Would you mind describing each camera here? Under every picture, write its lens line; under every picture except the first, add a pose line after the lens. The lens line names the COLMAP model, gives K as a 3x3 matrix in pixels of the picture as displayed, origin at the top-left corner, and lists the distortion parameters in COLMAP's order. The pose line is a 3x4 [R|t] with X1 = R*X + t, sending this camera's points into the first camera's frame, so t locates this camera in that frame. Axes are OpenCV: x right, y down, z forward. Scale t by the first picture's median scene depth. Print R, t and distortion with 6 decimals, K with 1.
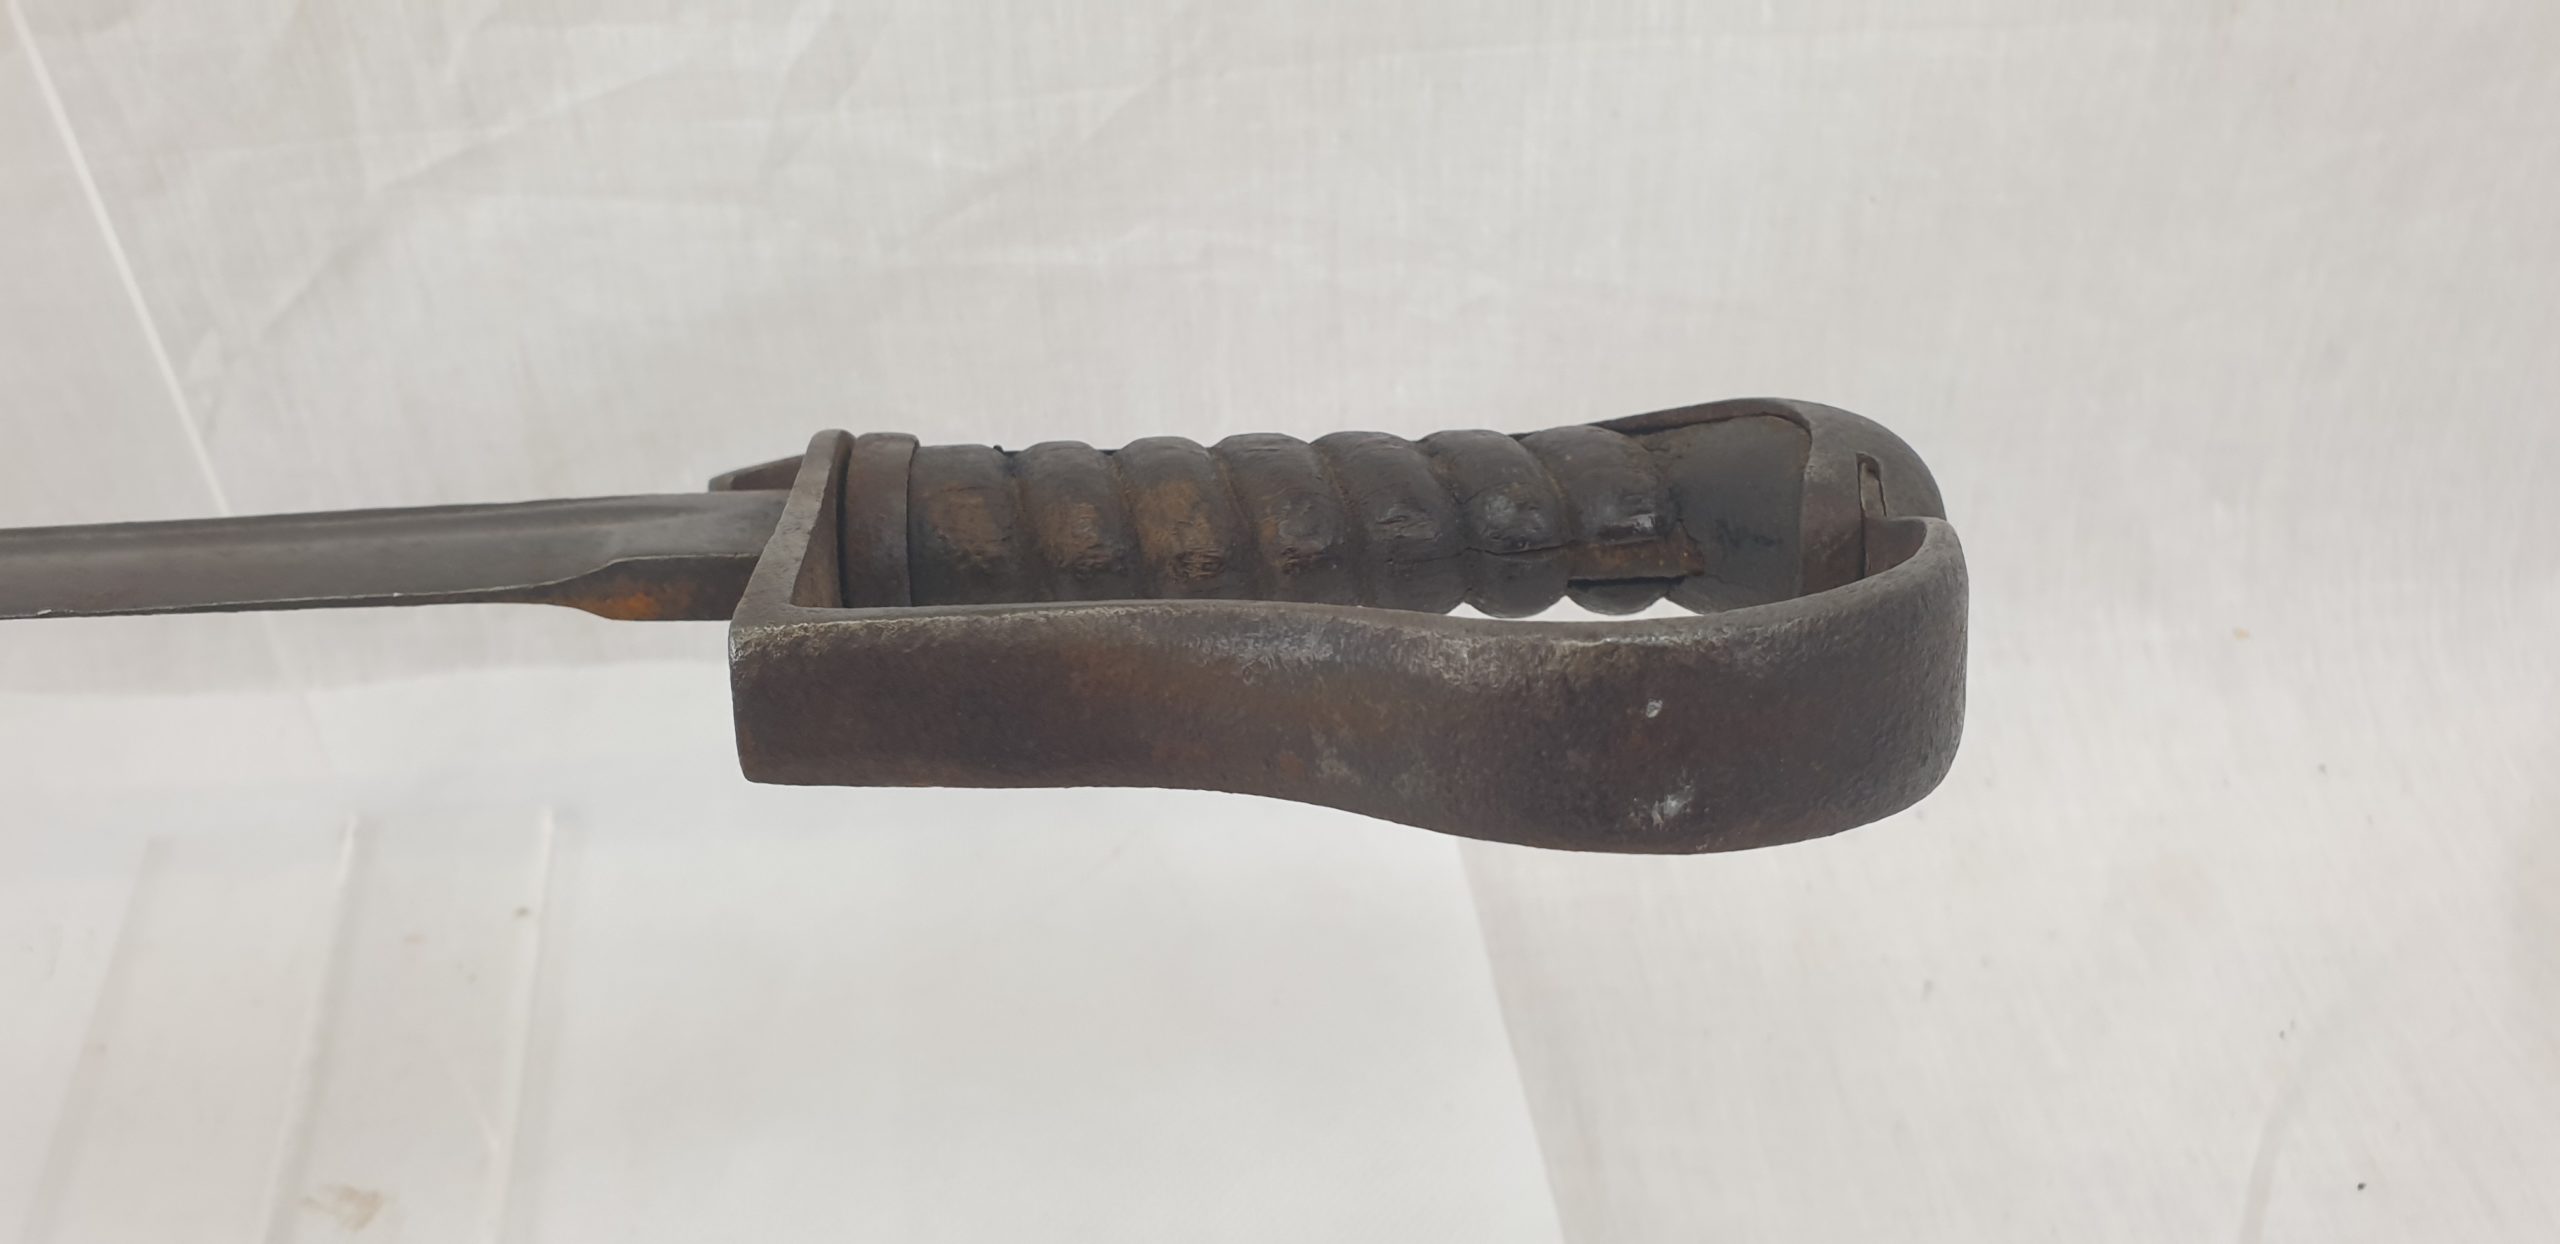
lens RADIAL K [[2118.5, 0, 1331.2], [0, 2118.5, 707.2], [0, 0, 1]] dist [0.006361, -0.050847]
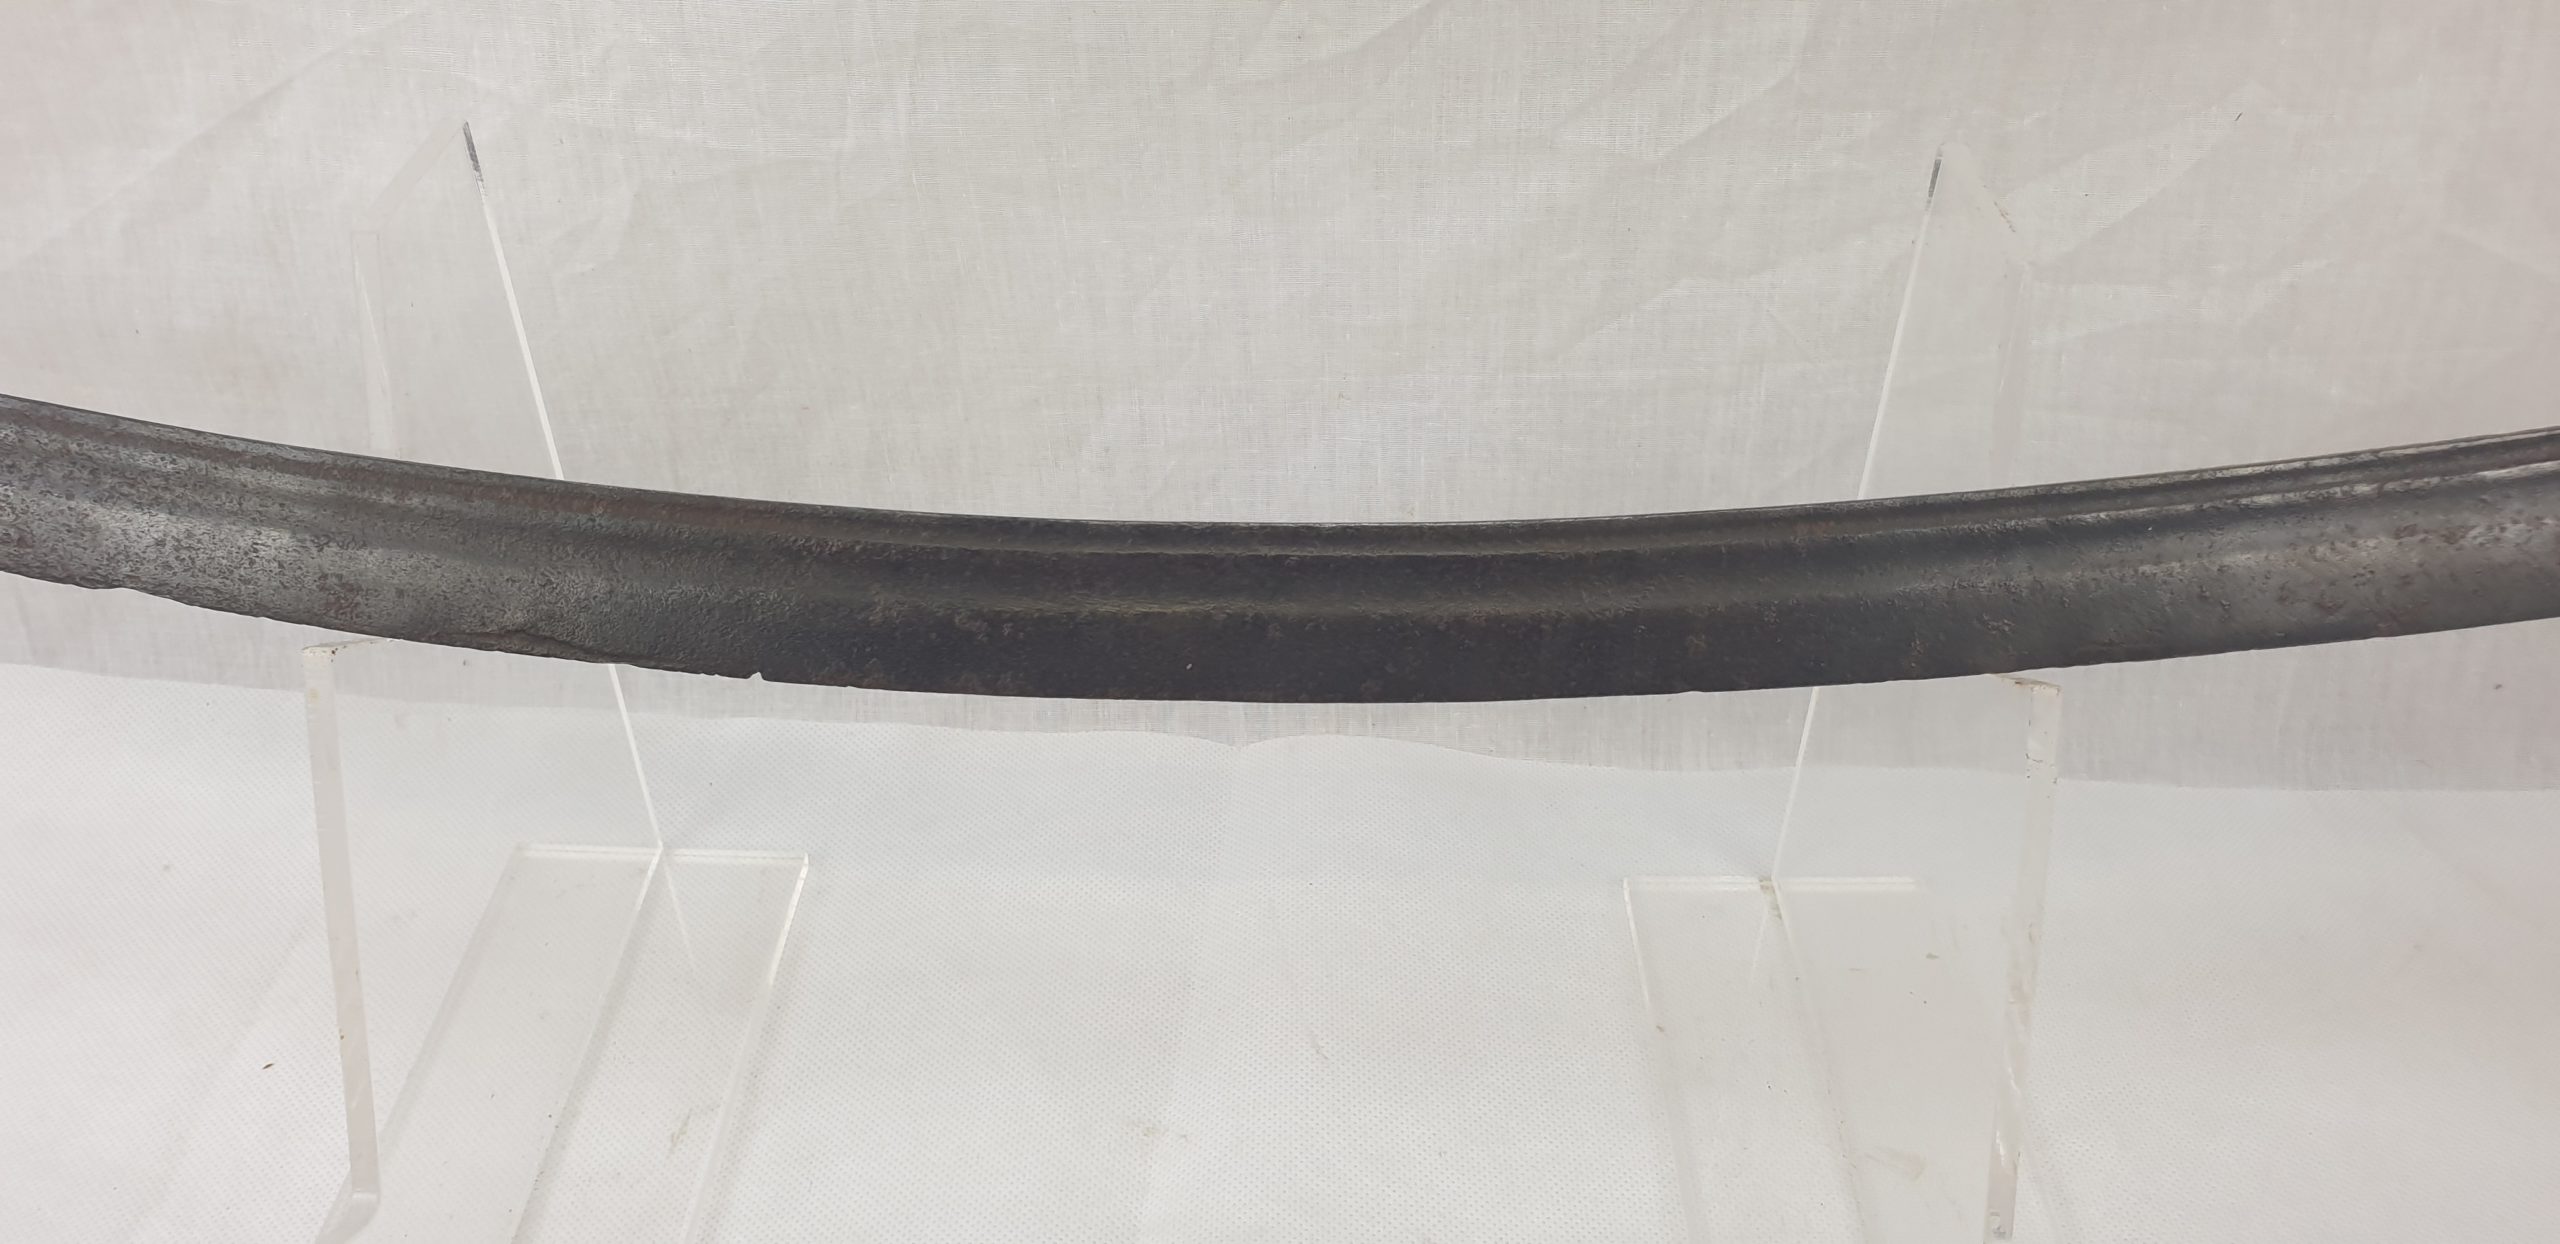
lens RADIAL K [[2110.4, 0, 1242.8], [0, 2110.4, 643.6], [0, 0, 1]] dist [0.022430, -0.025175]
pose [[0.984536, 0.065775, -0.162367, -0.617604], [-0.082799, 0.991496, -0.100404, 0.076854], [0.154382, 0.112295, 0.981609, -0.353768]]
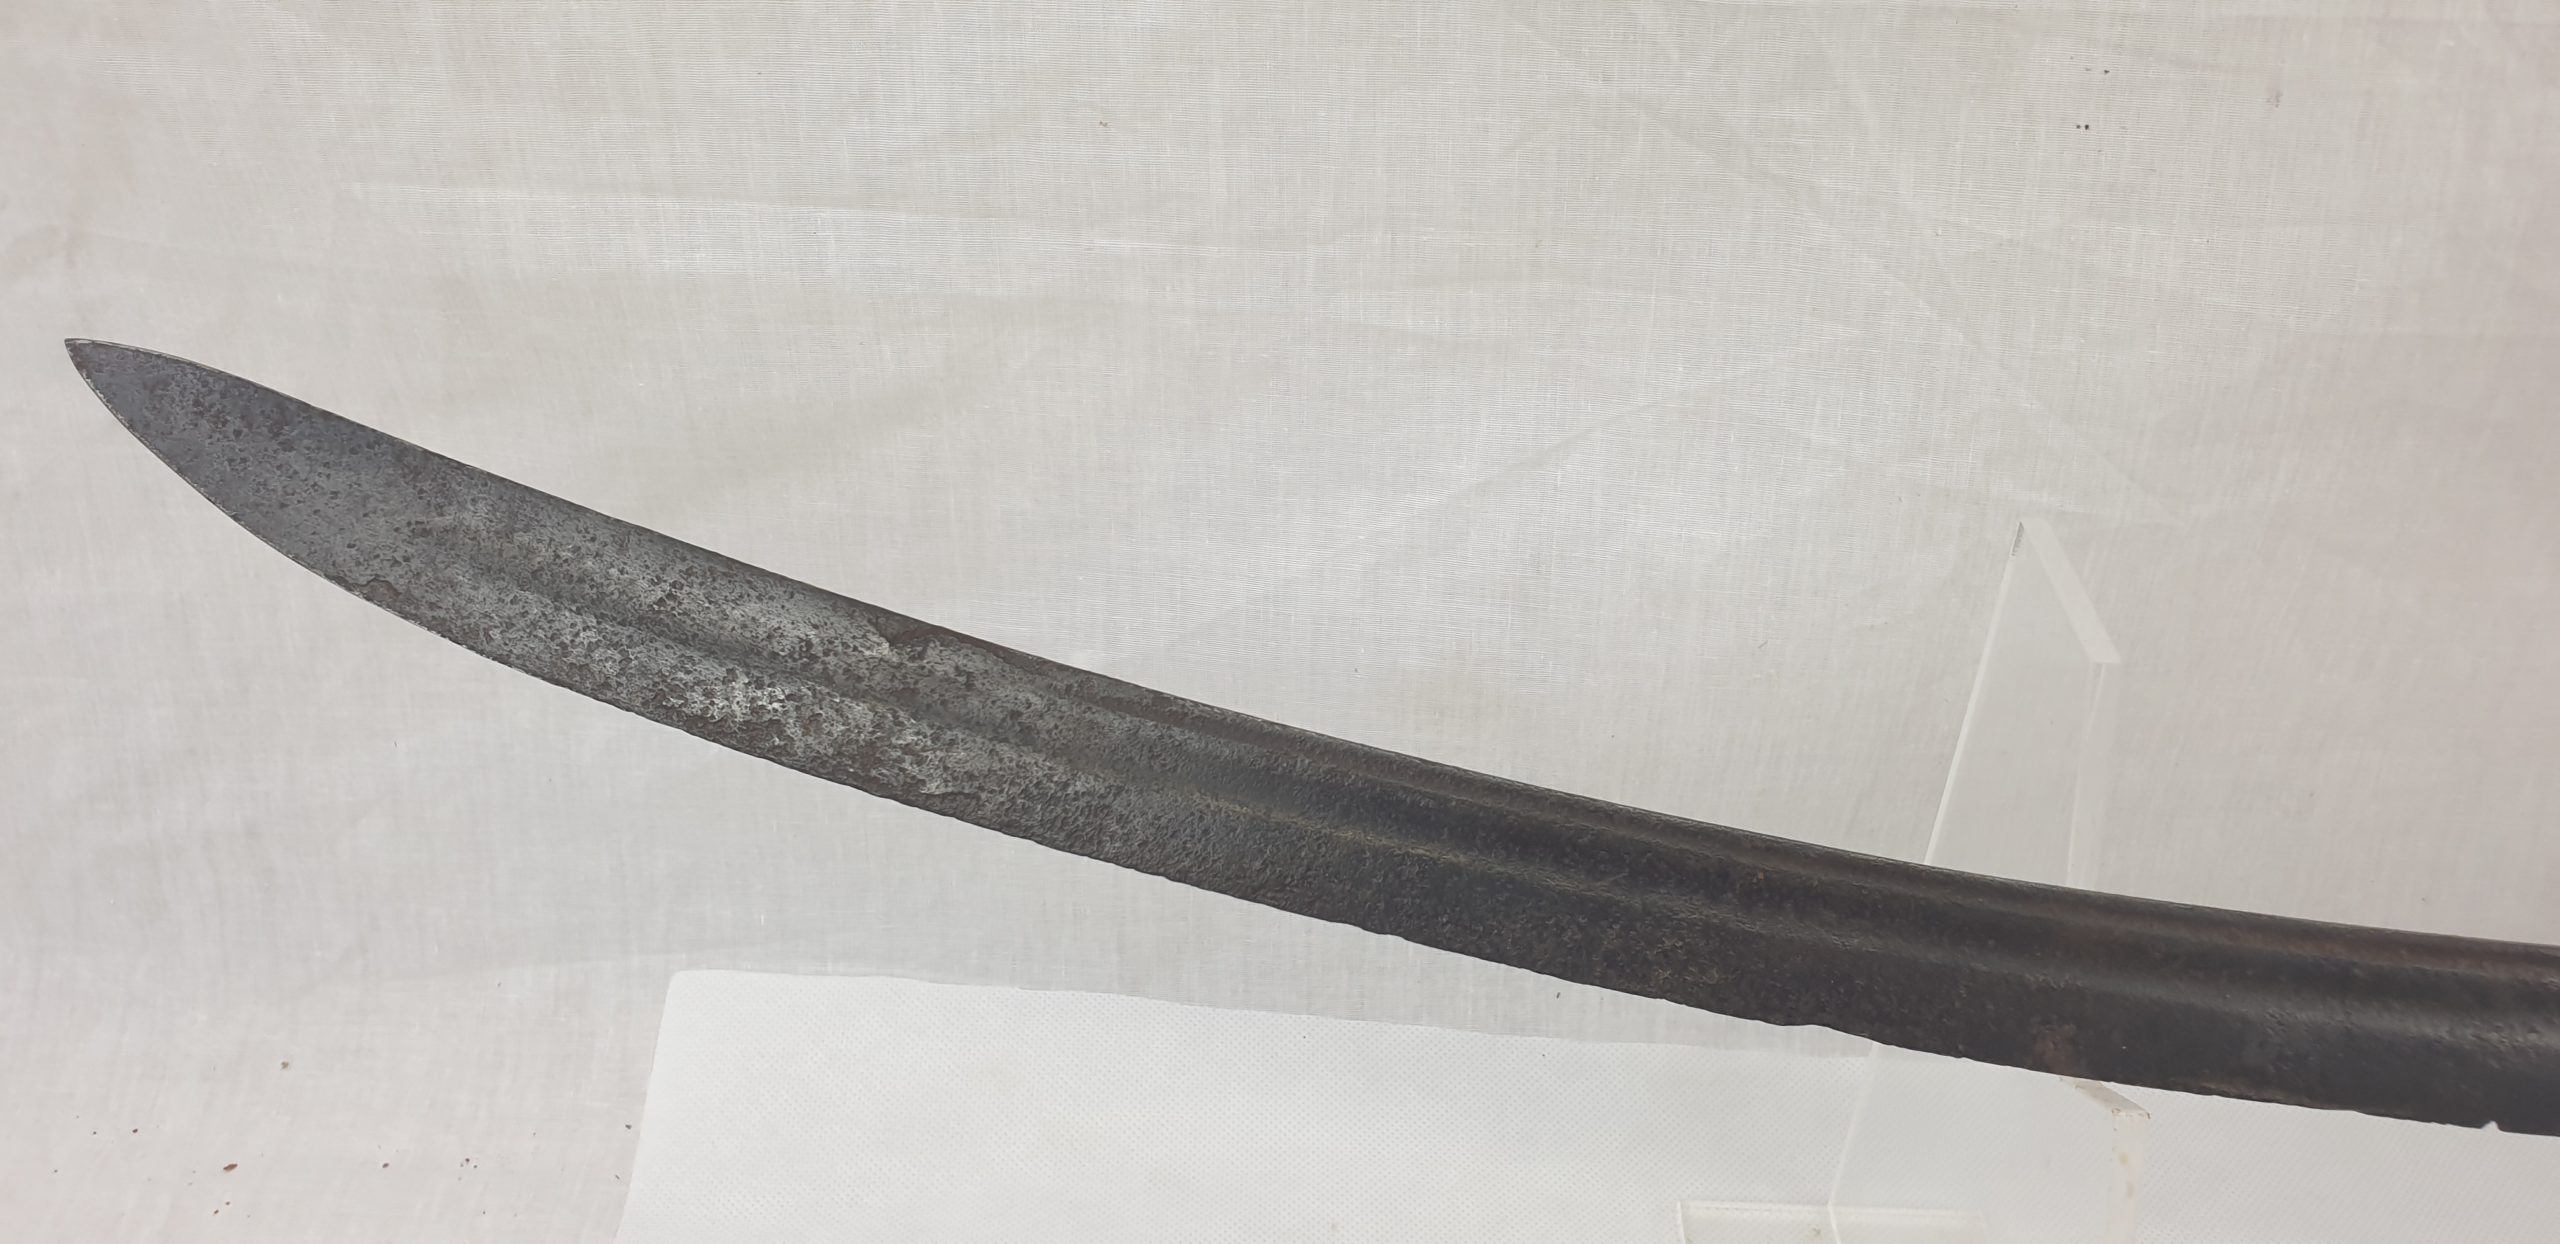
lens RADIAL K [[2110.4, 0, 1262.8], [0, 2110.4, 634.8], [0, 0, 1]] dist [0.022430, -0.025175]
pose [[0.989053, 0.066060, -0.131950, -1.396523], [-0.087742, 0.982224, -0.165943, 0.004842], [0.118643, 0.175704, 0.977268, -0.441161]]
